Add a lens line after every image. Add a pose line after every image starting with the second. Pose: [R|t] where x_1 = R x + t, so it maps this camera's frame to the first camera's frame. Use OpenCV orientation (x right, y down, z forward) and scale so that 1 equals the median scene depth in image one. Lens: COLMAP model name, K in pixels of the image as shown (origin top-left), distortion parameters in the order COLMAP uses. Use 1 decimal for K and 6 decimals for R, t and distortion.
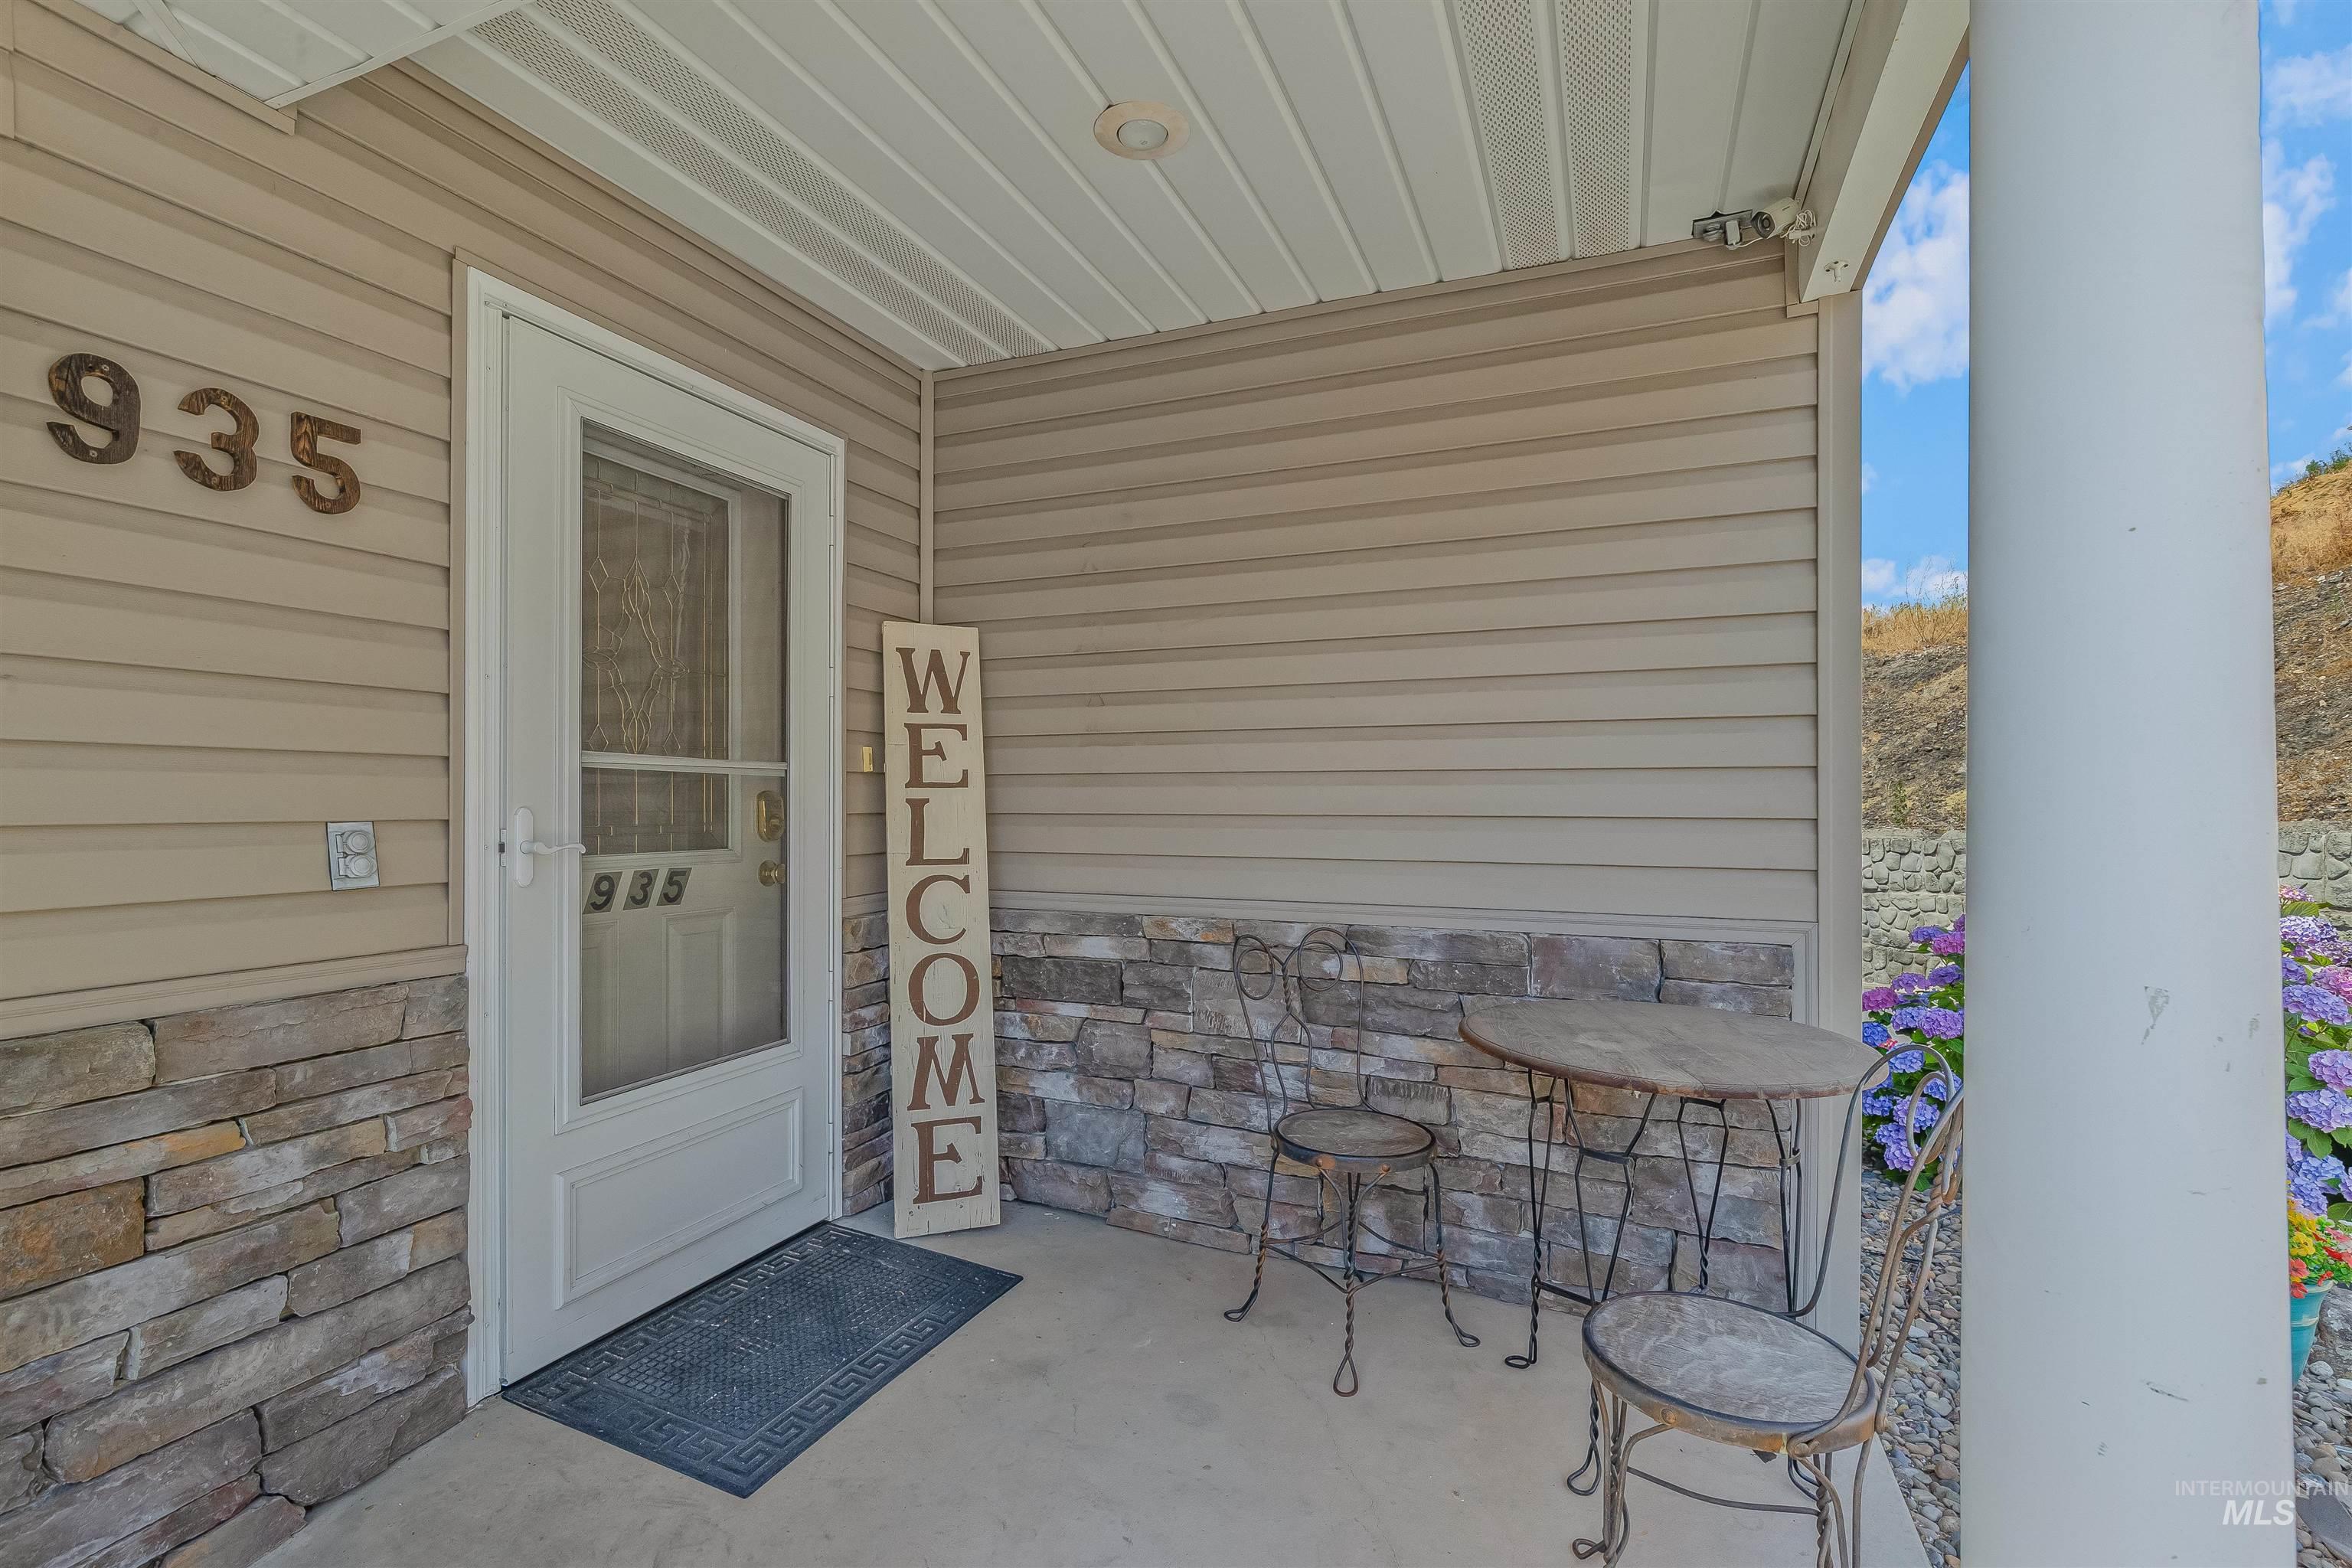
lens RADIAL K [[1069.0, 0, 1177.0], [0, 1069.0, 789.6], [0, 0, 1]] dist [-0.001085, 0.000661]
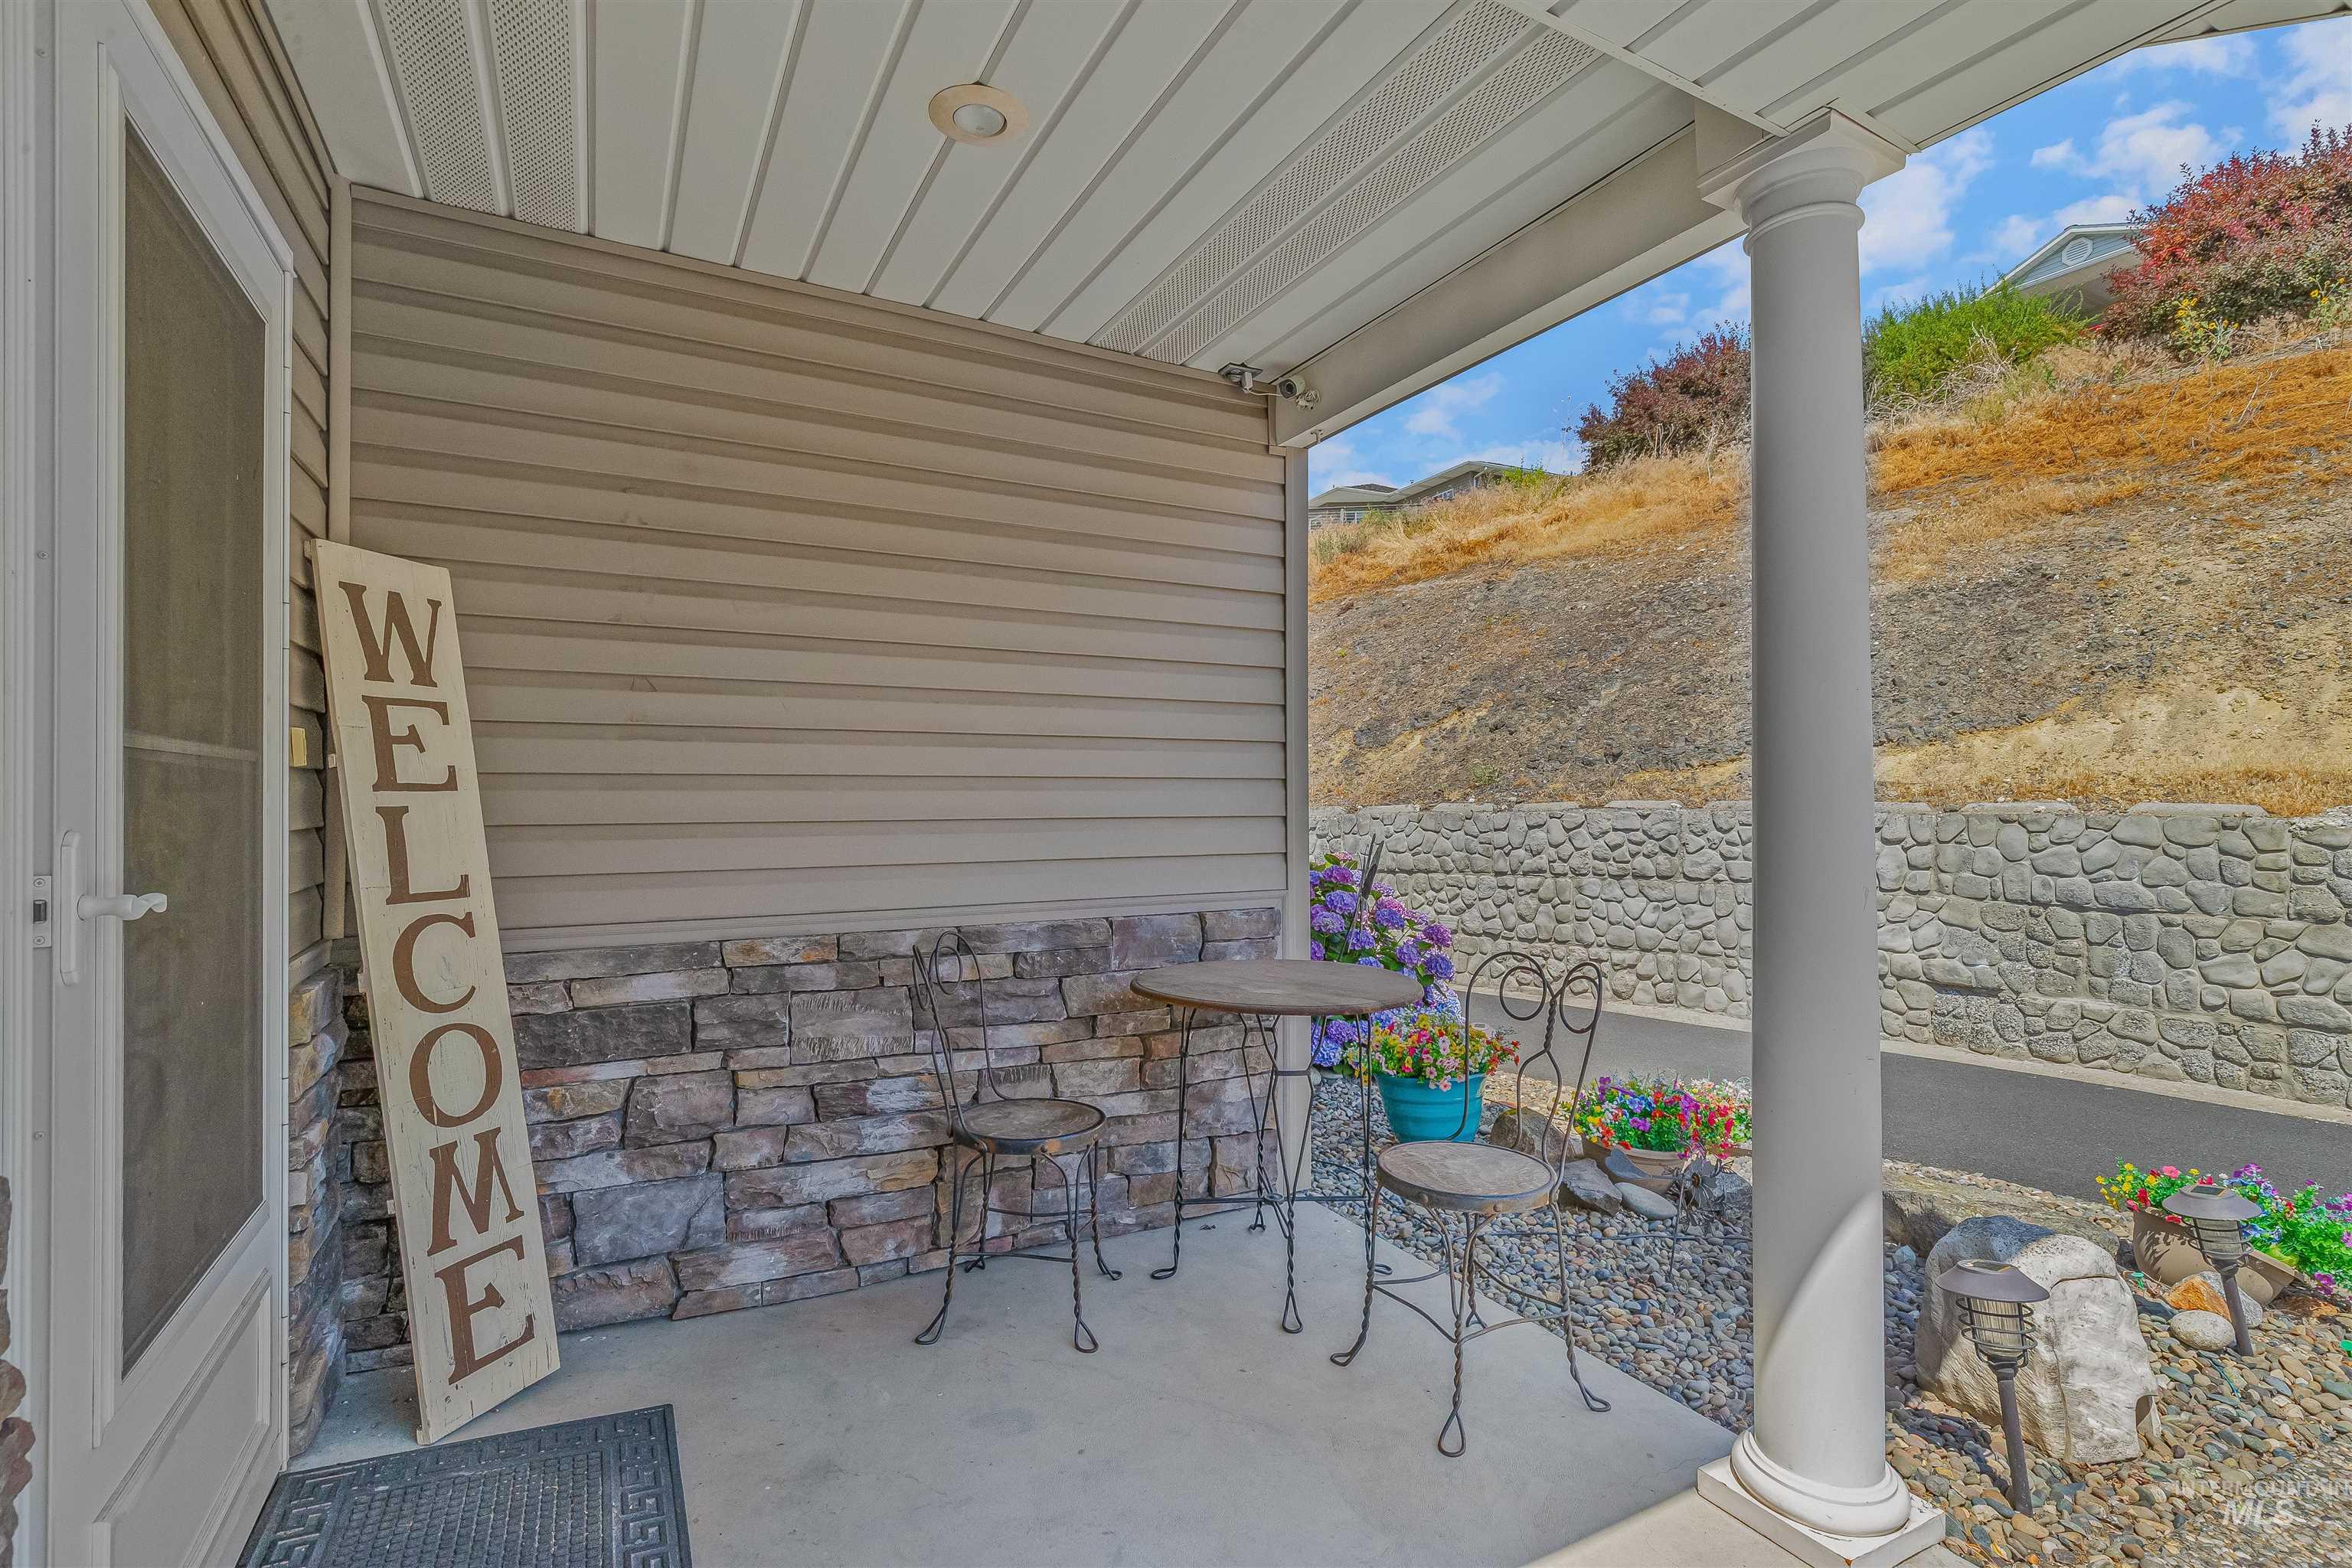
lens RADIAL K [[1069.0, 0, 1177.0], [0, 1069.0, 789.6], [0, 0, 1]] dist [-0.001085, 0.000661]
pose [[0.631023, 0.005477, 0.775744, -0.471943], [-0.002100, 0.999983, -0.005352, 0.000113], [-0.775761, 0.001748, 0.631024, 0.180222]]
